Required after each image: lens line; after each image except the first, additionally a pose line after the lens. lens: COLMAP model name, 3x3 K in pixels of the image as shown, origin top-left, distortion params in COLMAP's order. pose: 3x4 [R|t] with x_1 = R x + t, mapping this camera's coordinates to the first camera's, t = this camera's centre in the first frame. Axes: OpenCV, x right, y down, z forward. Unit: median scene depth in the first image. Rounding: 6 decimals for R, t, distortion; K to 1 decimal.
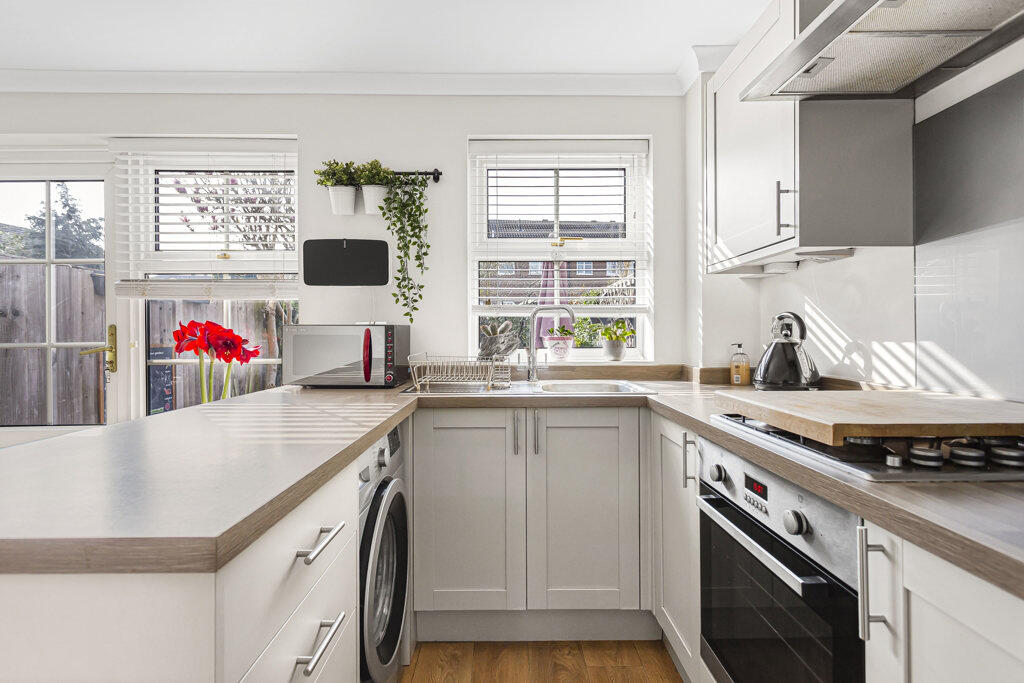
lens RADIAL K [[491.7, 0, 507.4], [0, 491.7, 333.8], [0, 0, 1]] dist [0.003201, 0.002091]
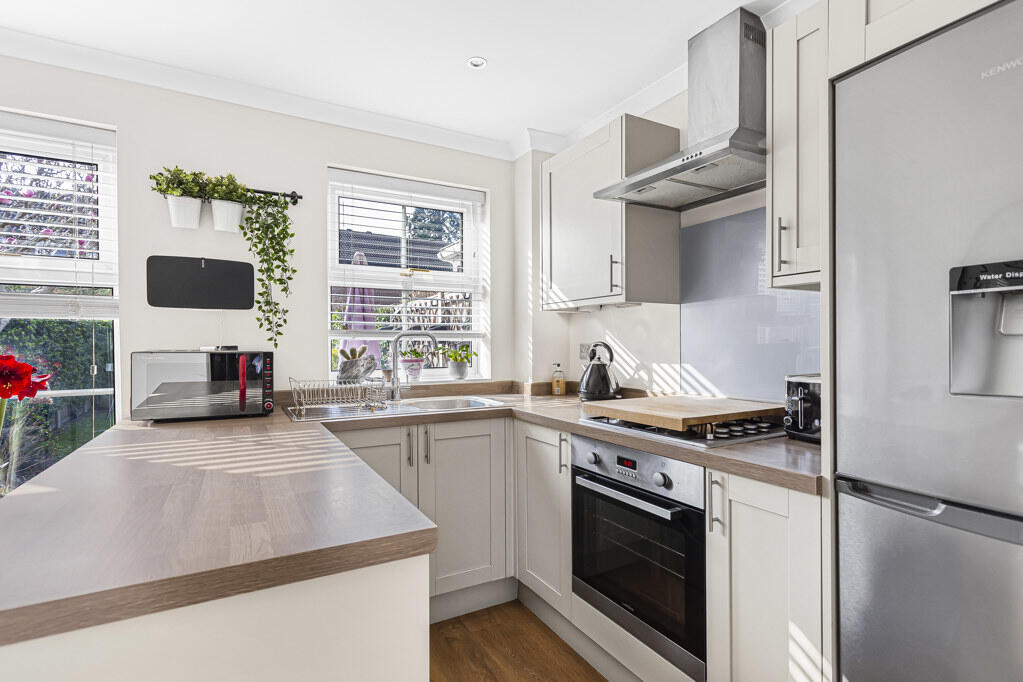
lens RADIAL K [[491.2, 0, 508.5], [0, 491.2, 352.0], [0, 0, 1]] dist [0.003201, 0.002091]
pose [[0.877946, -0.007151, 0.478706, -0.271854], [0.000853, 0.999910, 0.013373, -0.028593], [-0.478758, -0.011332, 0.877874, -0.085323]]
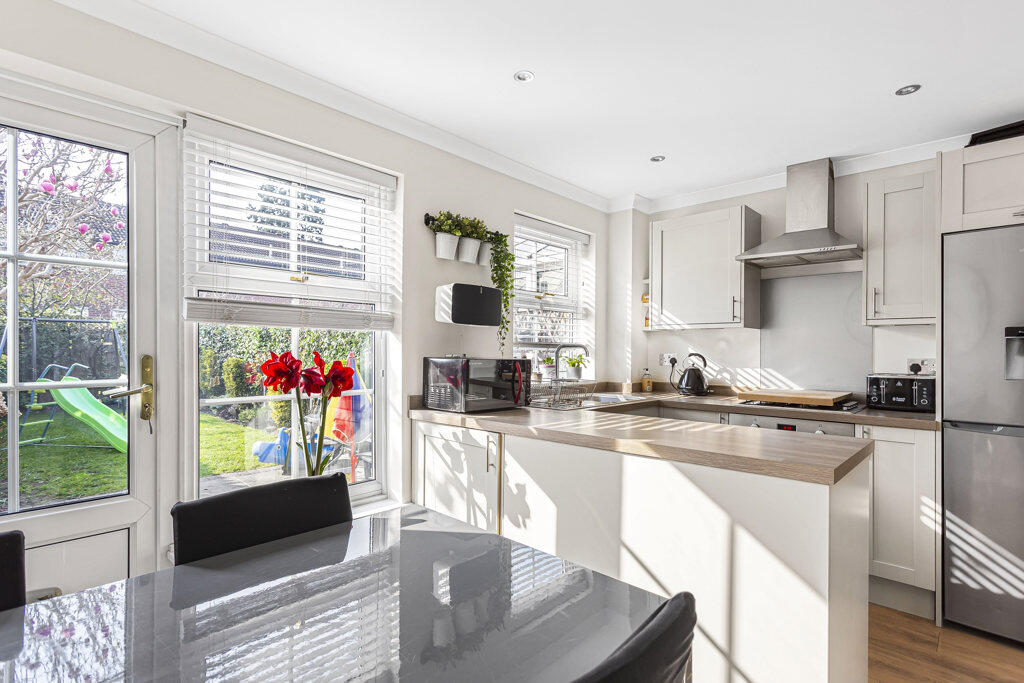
lens RADIAL K [[491.7, 0, 519.8], [0, 491.7, 351.7], [0, 0, 1]] dist [0.003201, 0.002091]
pose [[0.690797, 0.005755, 0.723026, -1.118611], [-0.007965, 0.999968, -0.000350, -0.035180], [-0.723005, -0.005517, 0.690821, 0.115313]]
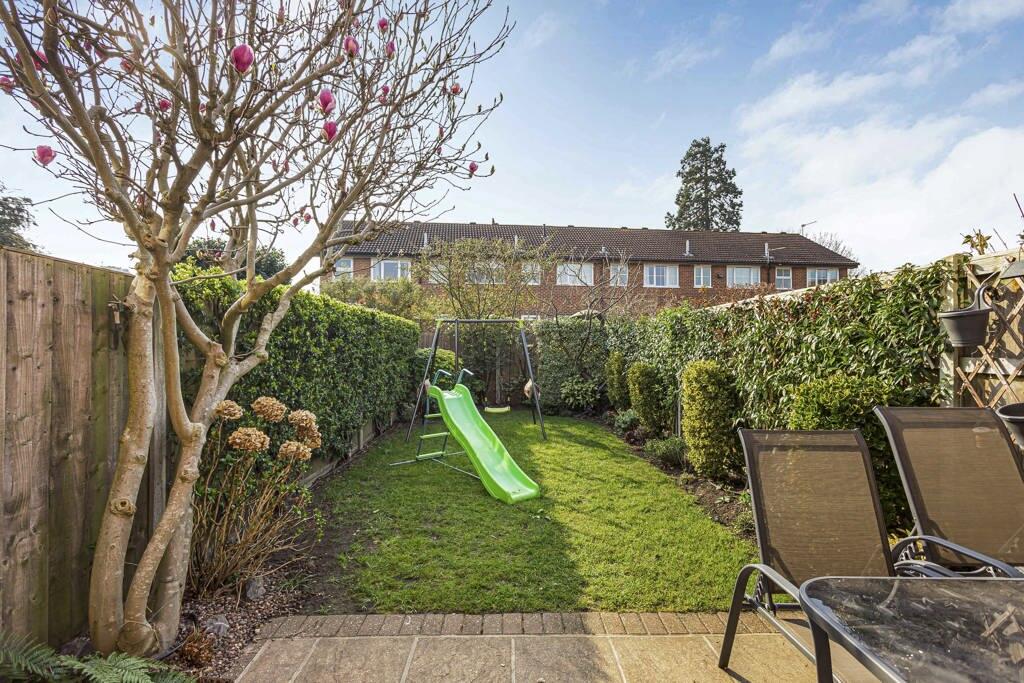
lens RADIAL K [[491.7, 0, 514.2], [0, 491.7, 340.4], [0, 0, 1]] dist [0.003201, 0.002091]
pose [[0.999980, 0.005844, -0.002260, -0.518731], [-0.005886, 0.999796, -0.019322, -0.042442], [0.002146, 0.019335, 0.999811, 1.775134]]
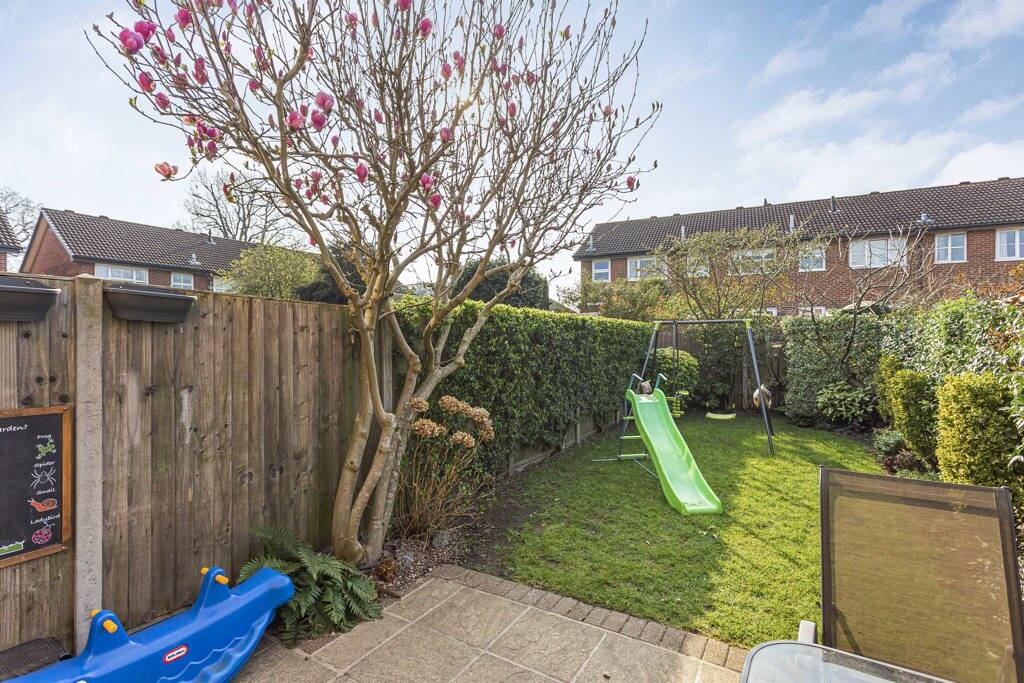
lens RADIAL K [[491.7, 0, 509.7], [0, 491.7, 344.9], [0, 0, 1]] dist [0.003201, 0.002091]
pose [[0.845564, 0.003638, -0.533861, -0.059099], [-0.002864, 0.999993, 0.002278, -0.098400], [0.533866, -0.000397, 0.845569, 1.758510]]
